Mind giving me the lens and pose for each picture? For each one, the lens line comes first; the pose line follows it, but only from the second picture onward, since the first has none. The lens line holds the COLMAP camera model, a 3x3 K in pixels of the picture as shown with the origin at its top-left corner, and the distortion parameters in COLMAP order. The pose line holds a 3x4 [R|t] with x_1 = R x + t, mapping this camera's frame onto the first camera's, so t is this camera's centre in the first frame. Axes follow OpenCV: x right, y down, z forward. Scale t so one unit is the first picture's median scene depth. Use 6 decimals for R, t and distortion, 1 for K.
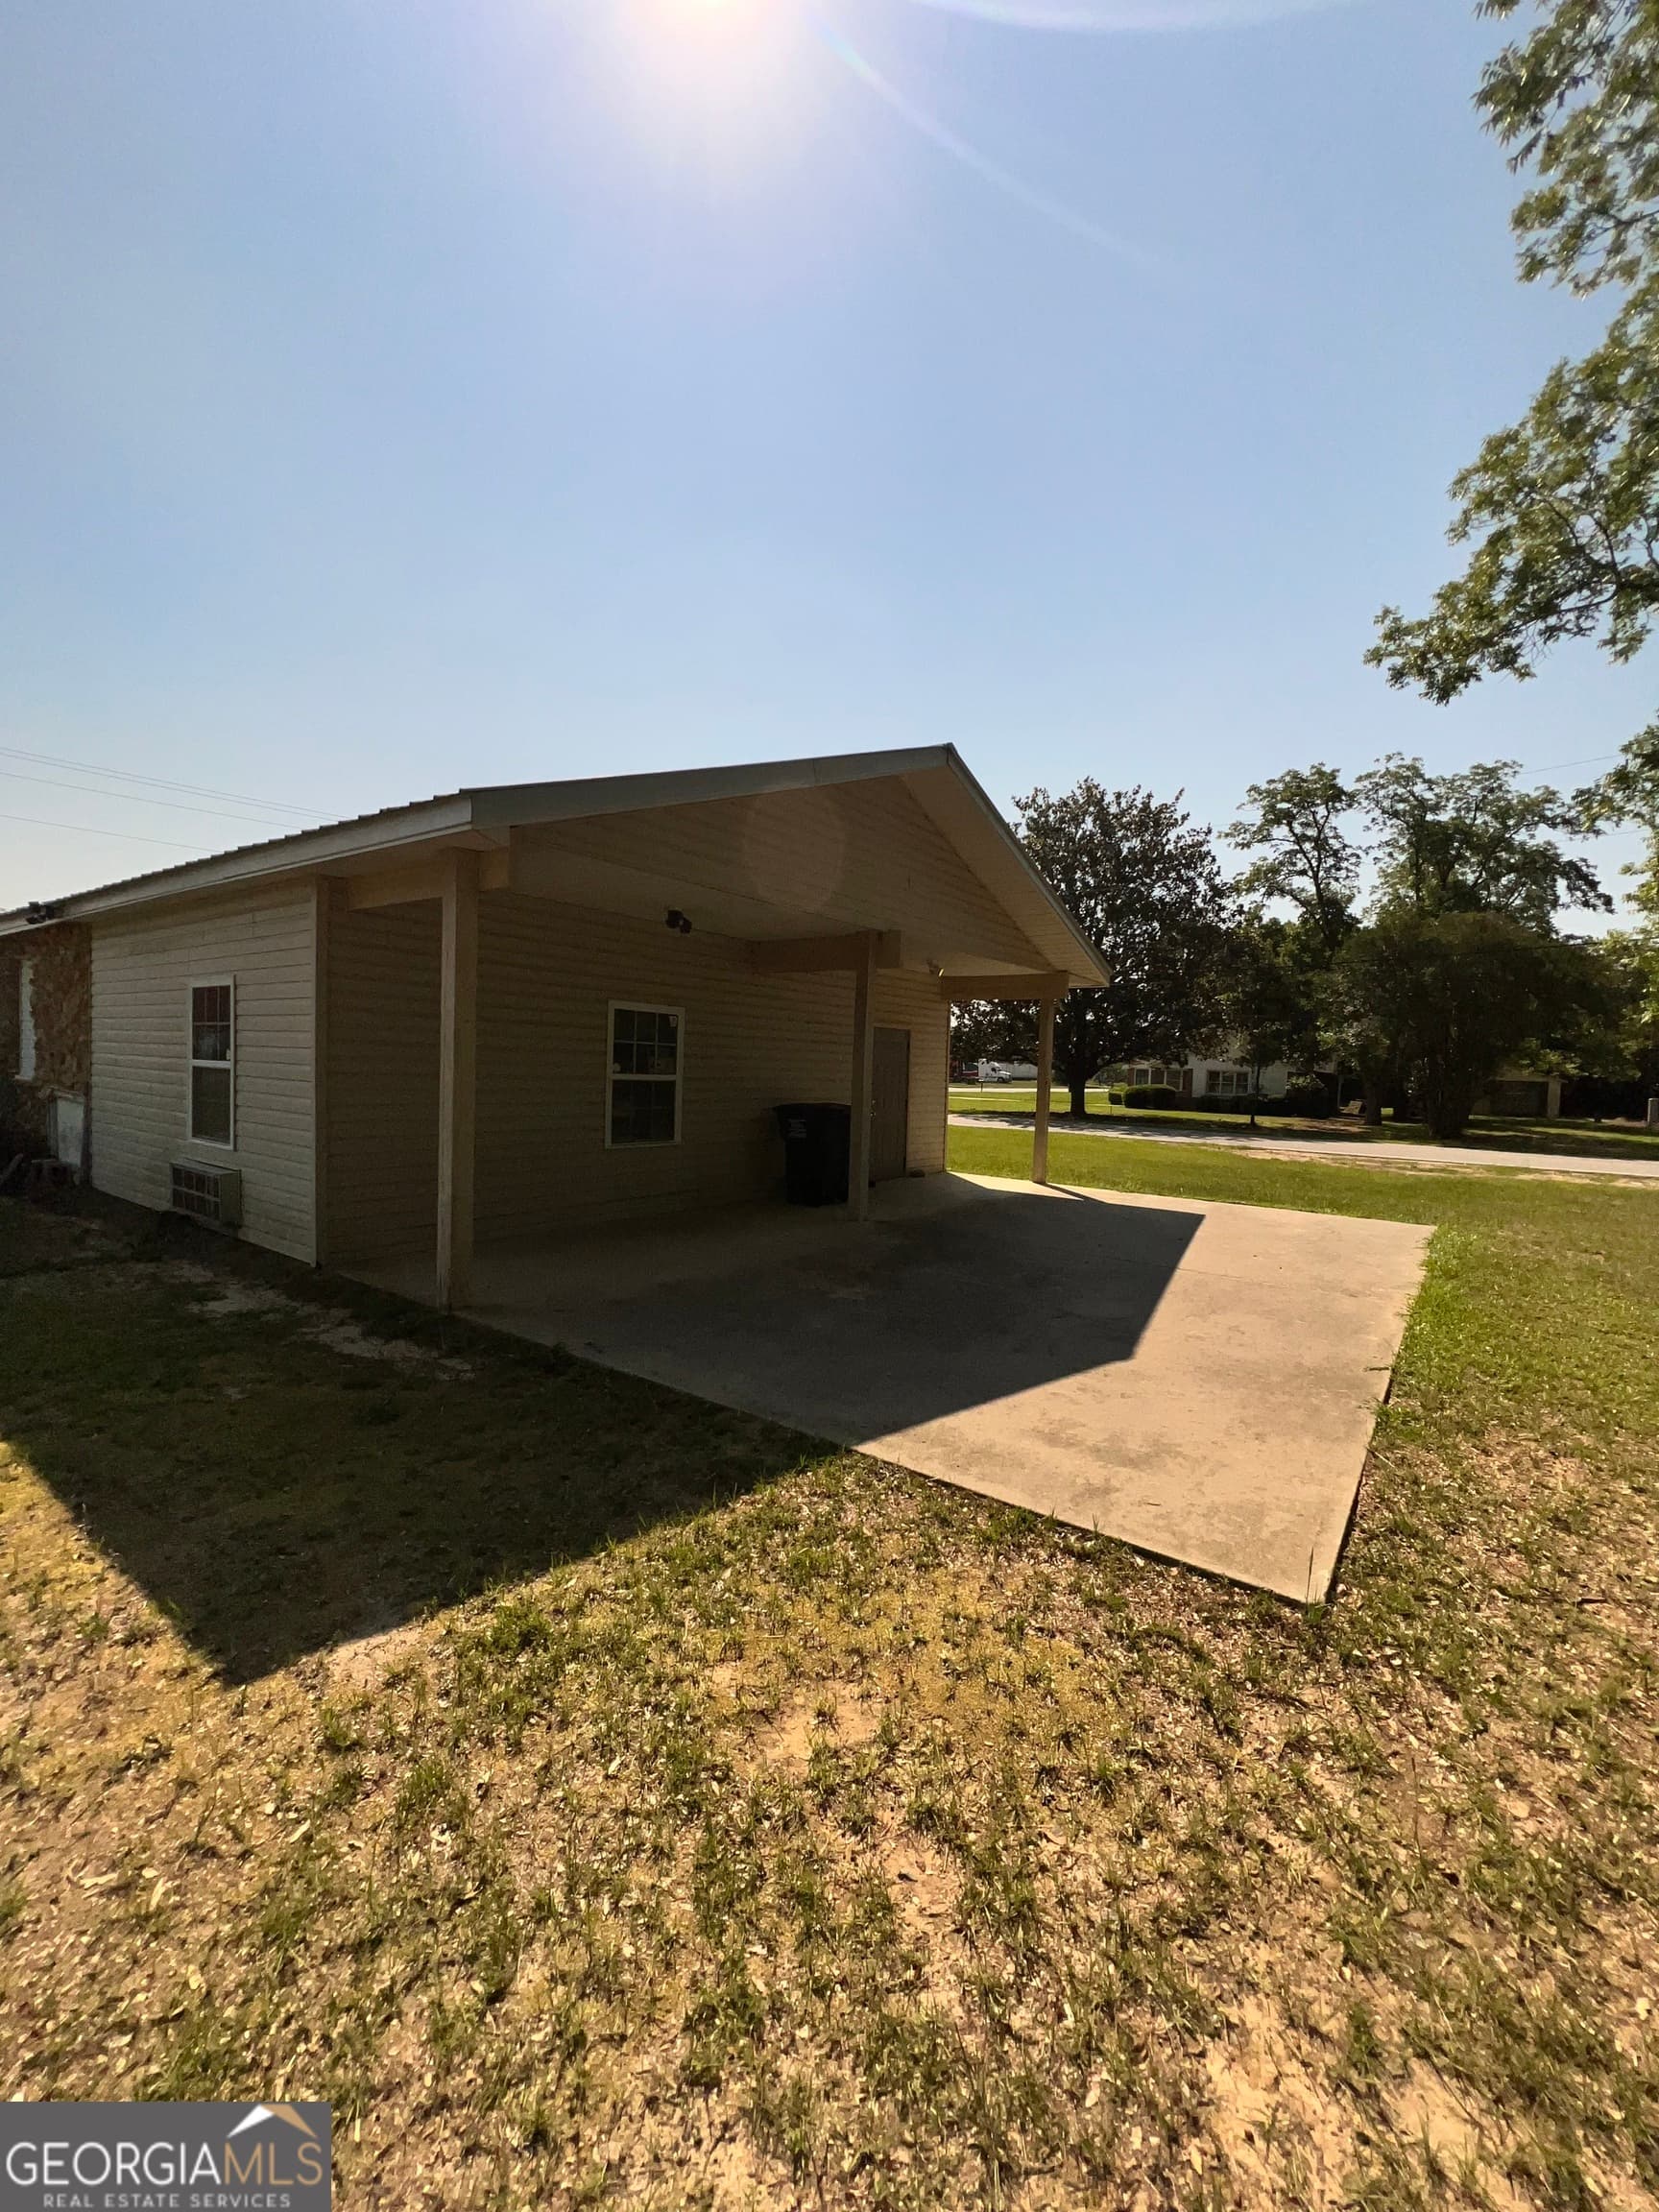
lens RADIAL K [[893.7, 0, 829.5], [0, 893.7, 1106.0], [0, 0, 1]] dist [0.000129, 0.000140]
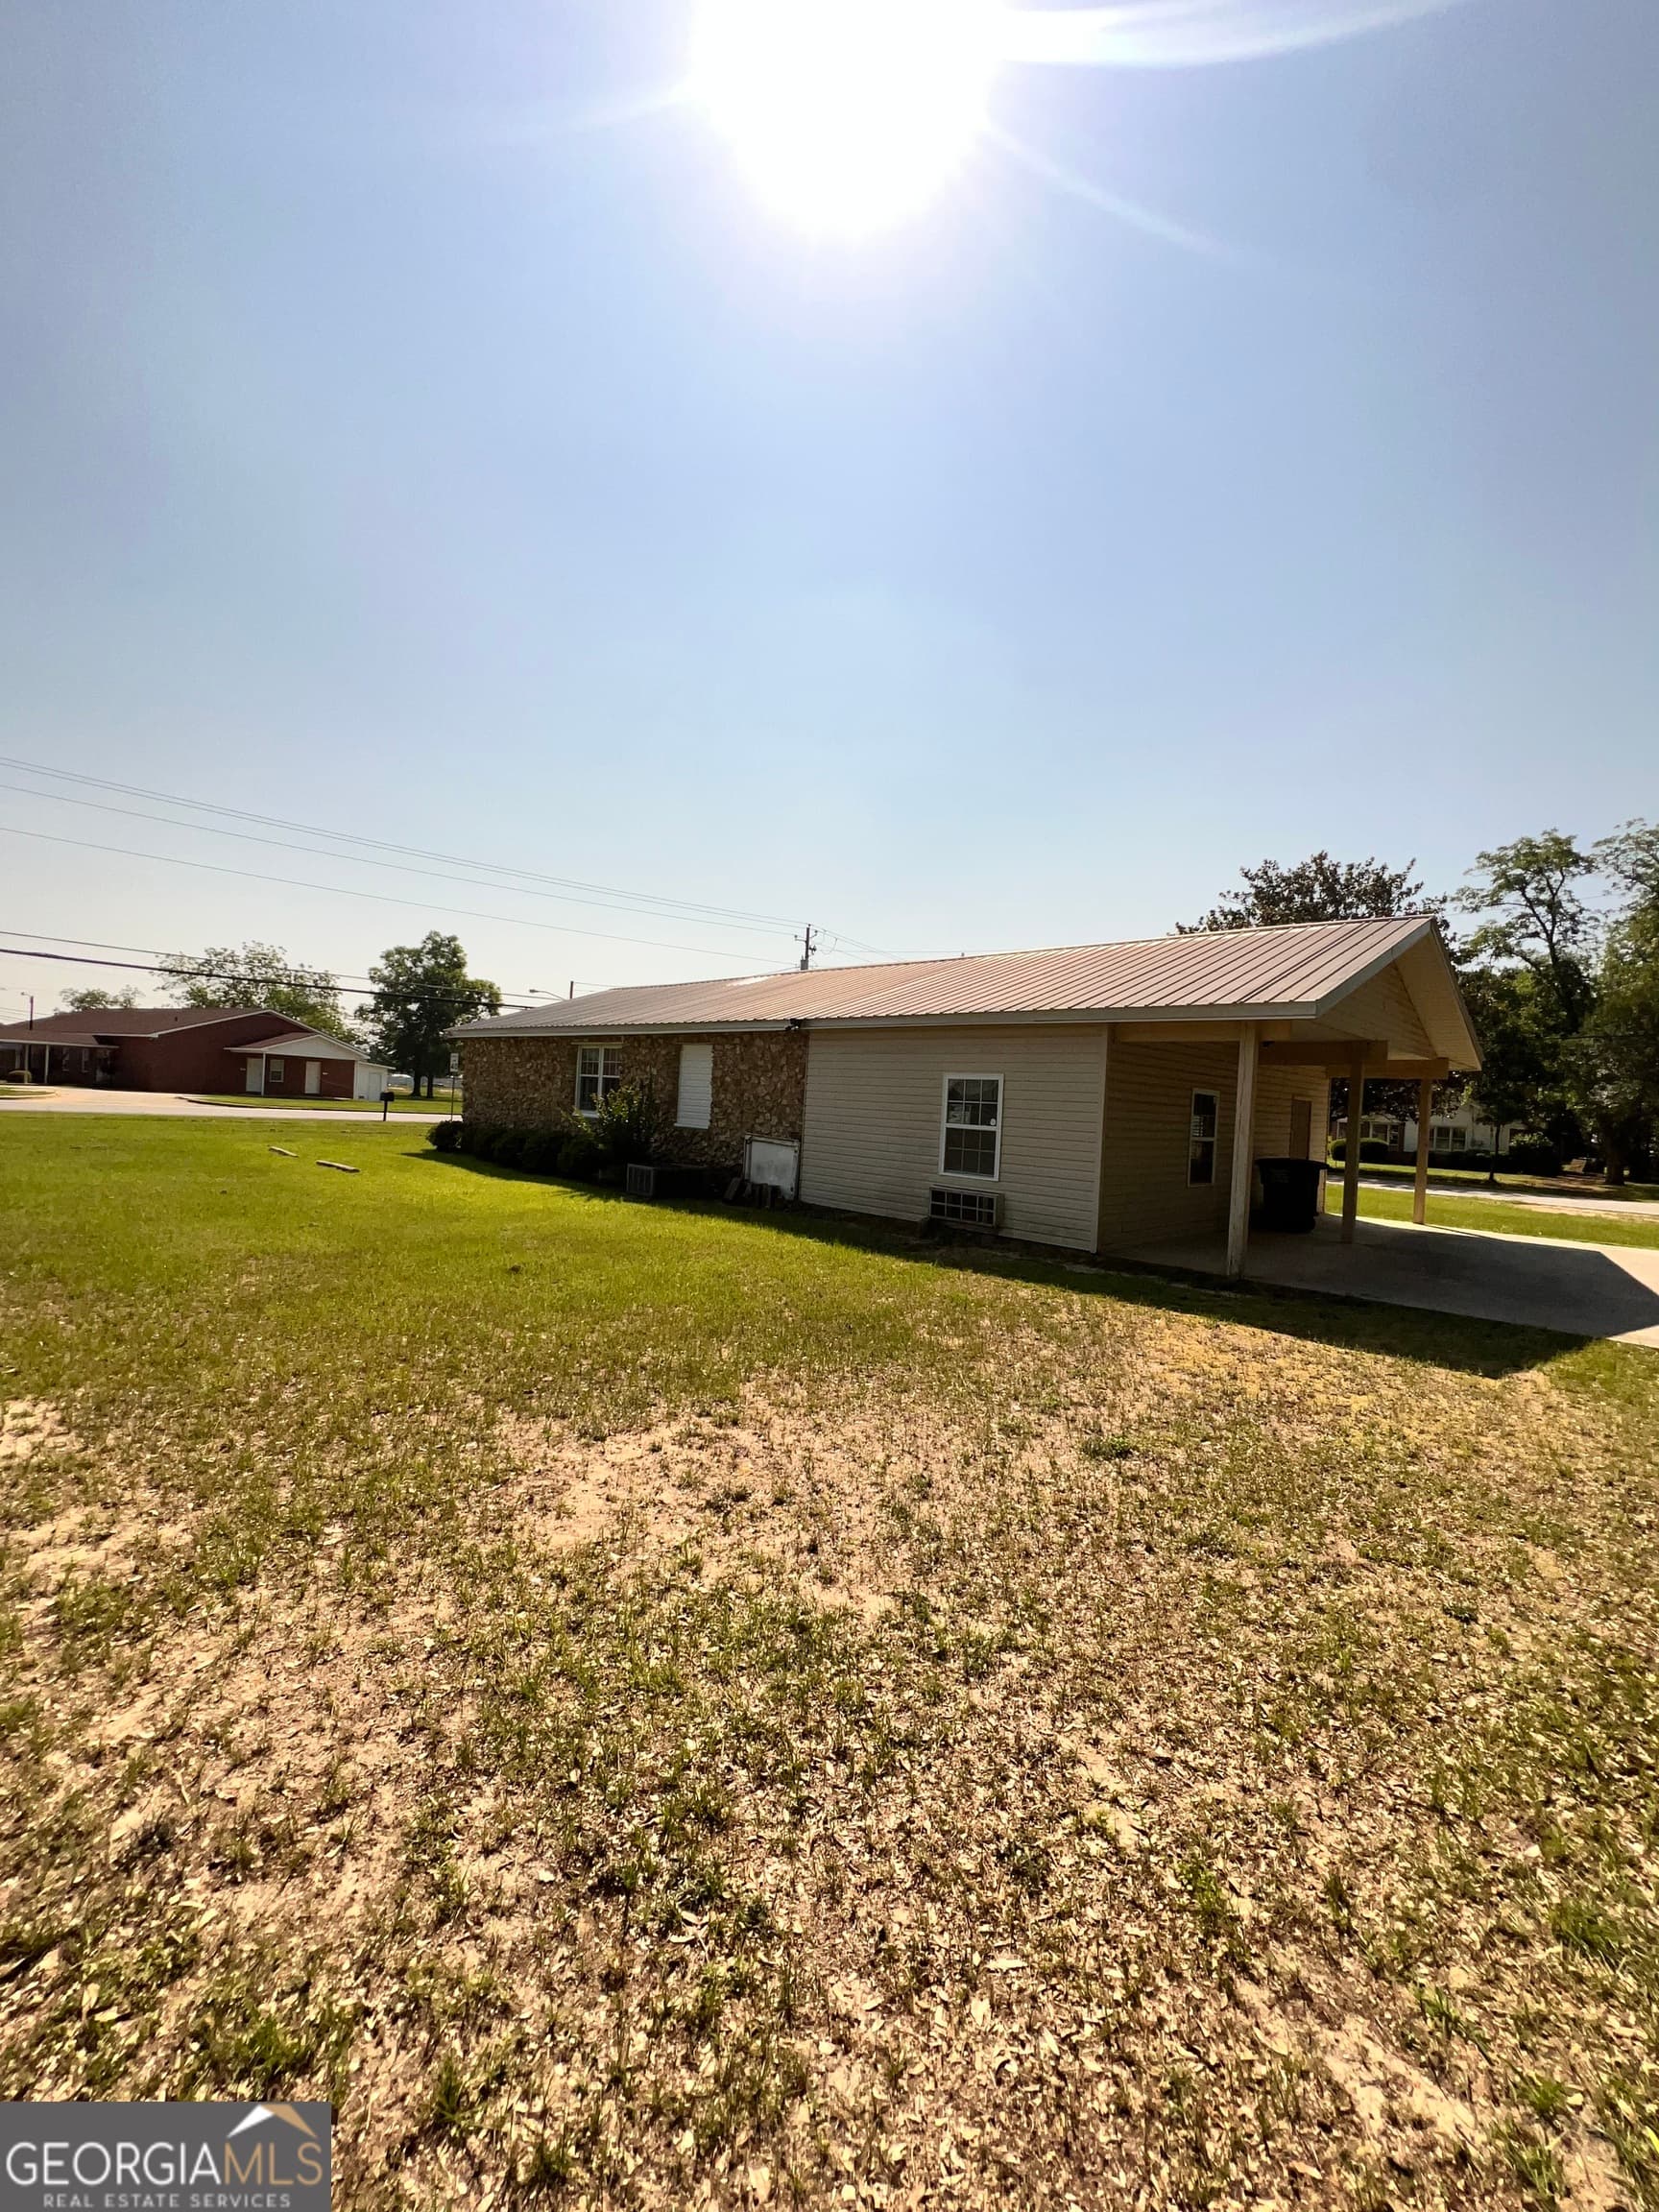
lens RADIAL K [[893.7, 0, 829.5], [0, 893.7, 1106.0], [0, 0, 1]] dist [0.000129, 0.000140]
pose [[0.990472, 0.018418, -0.136477, -0.130692], [-0.024599, 0.998740, -0.043739, -0.001453], [0.135500, 0.046680, 0.989677, -0.115189]]
